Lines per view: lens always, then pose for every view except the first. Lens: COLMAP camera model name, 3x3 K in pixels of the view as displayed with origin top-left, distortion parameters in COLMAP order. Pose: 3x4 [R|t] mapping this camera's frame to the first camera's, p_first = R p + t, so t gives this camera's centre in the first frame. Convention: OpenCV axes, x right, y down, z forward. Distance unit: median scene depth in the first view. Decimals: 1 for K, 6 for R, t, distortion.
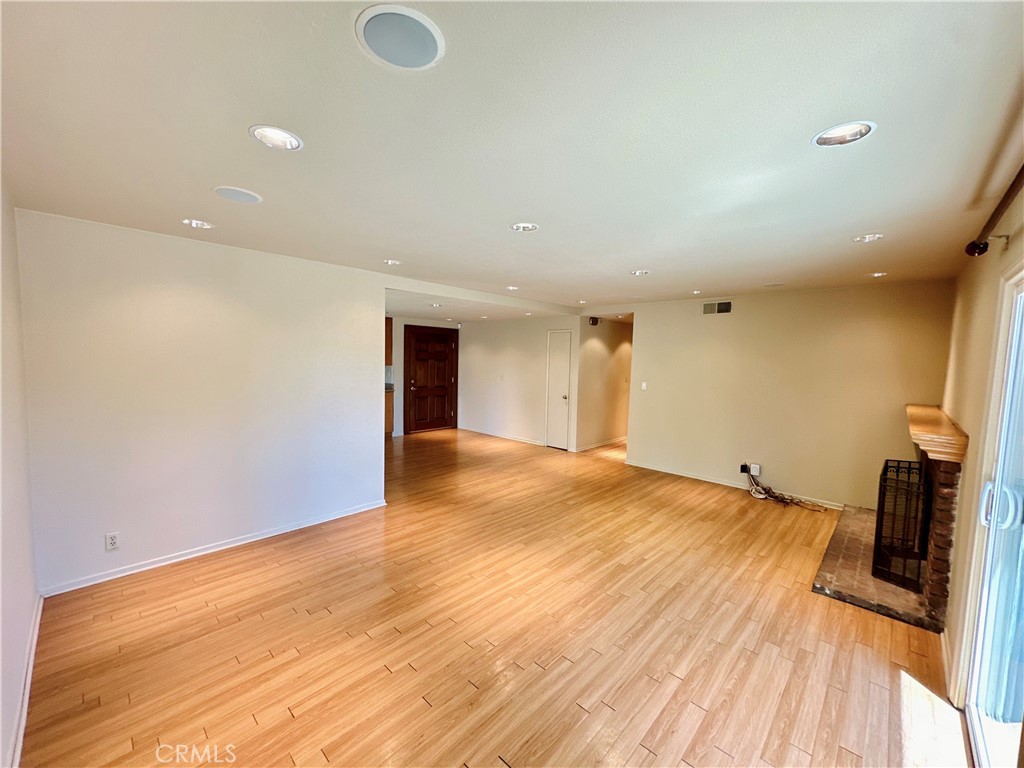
lens RADIAL K [[407.7, 0, 514.1], [0, 407.7, 386.9], [0, 0, 1]] dist [-0.006098, 0.000971]
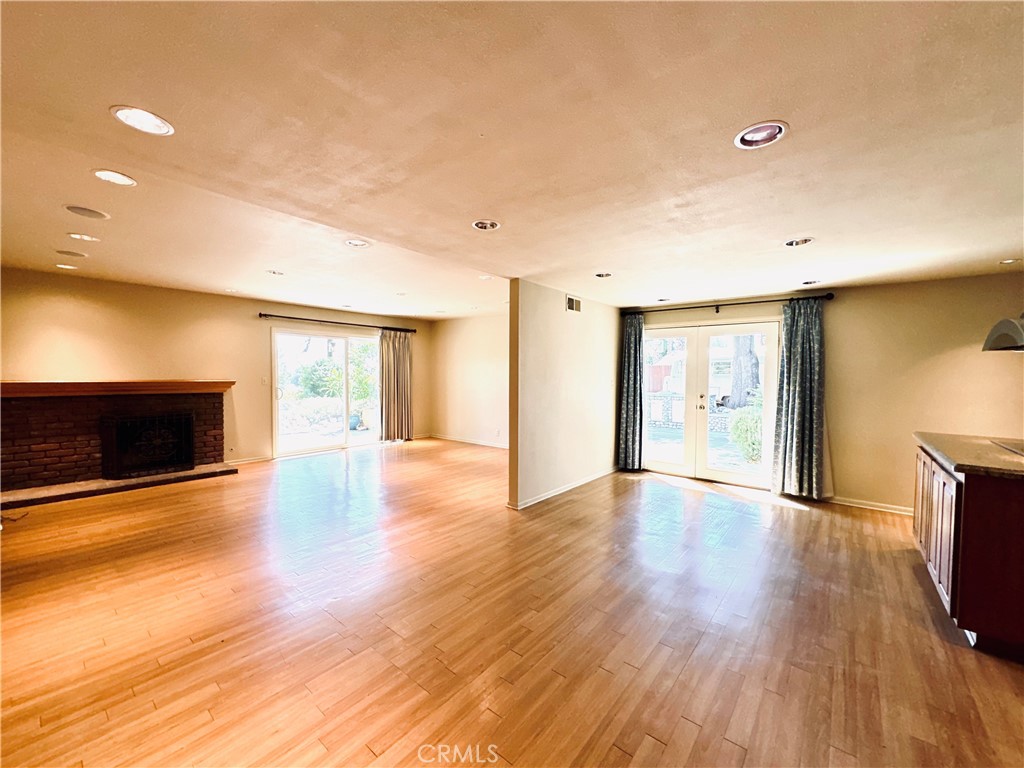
lens RADIAL K [[407.7, 0, 513.0], [0, 407.7, 385.0], [0, 0, 1]] dist [-0.006098, 0.000971]
pose [[-0.997118, -0.028560, -0.070291, -0.249120], [-0.035673, 0.994131, 0.102127, -0.087544], [0.066962, 0.104340, -0.992285, 1.874085]]
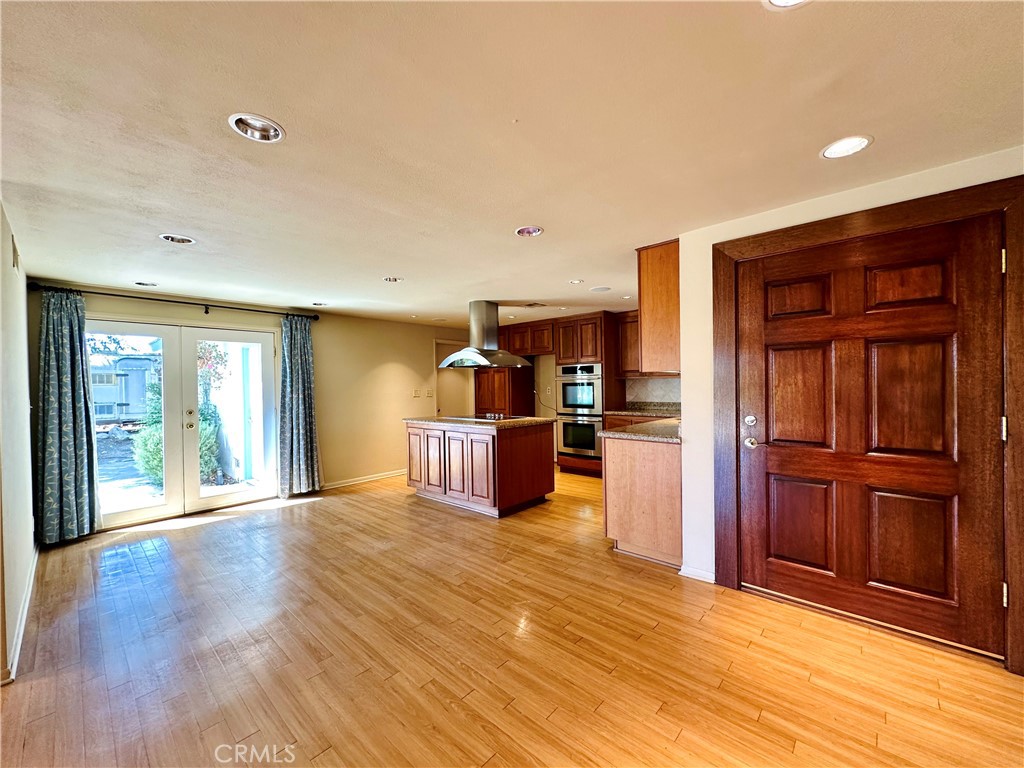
lens RADIAL K [[407.7, 0, 512.0], [0, 407.7, 385.7], [0, 0, 1]] dist [-0.006098, 0.000971]
pose [[0.015041, -0.017996, -0.999725, 0.099150], [-0.057731, 0.998154, -0.018837, -0.042326], [0.998219, 0.057998, 0.013974, 1.488272]]
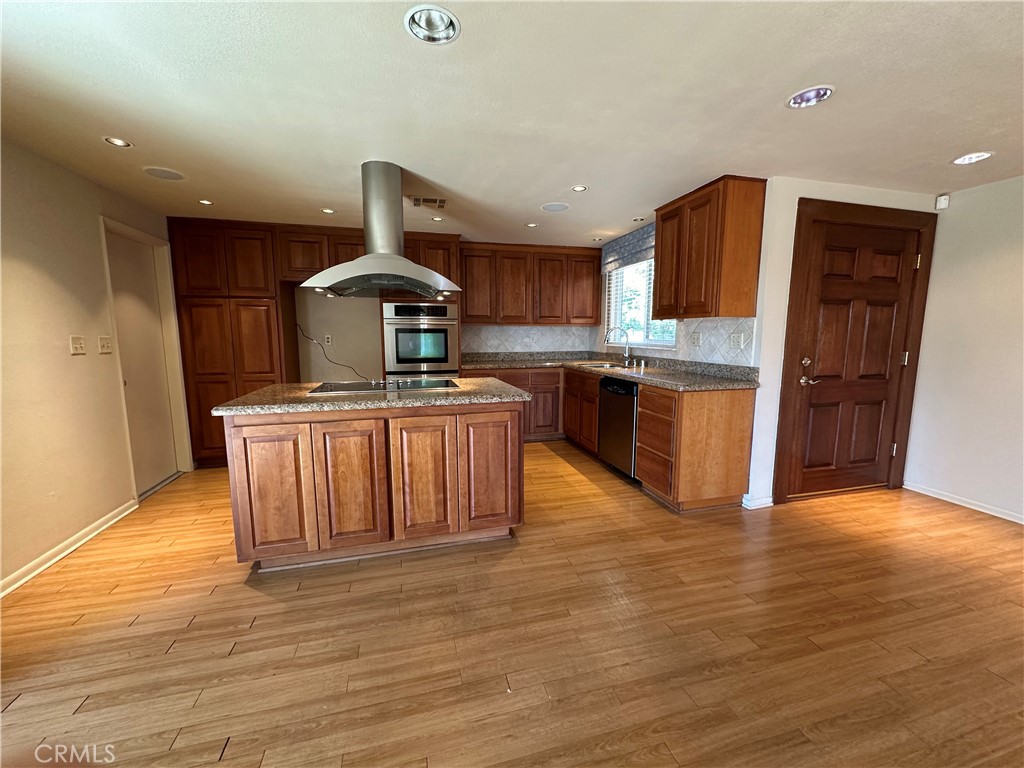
lens RADIAL K [[407.7, 0, 510.5], [0, 407.7, 386.7], [0, 0, 1]] dist [-0.006098, 0.000971]
pose [[0.850654, 0.047517, -0.523575, -0.515063], [-0.020694, 0.998162, 0.056966, -0.011518], [0.525319, -0.037624, 0.850073, 1.007152]]
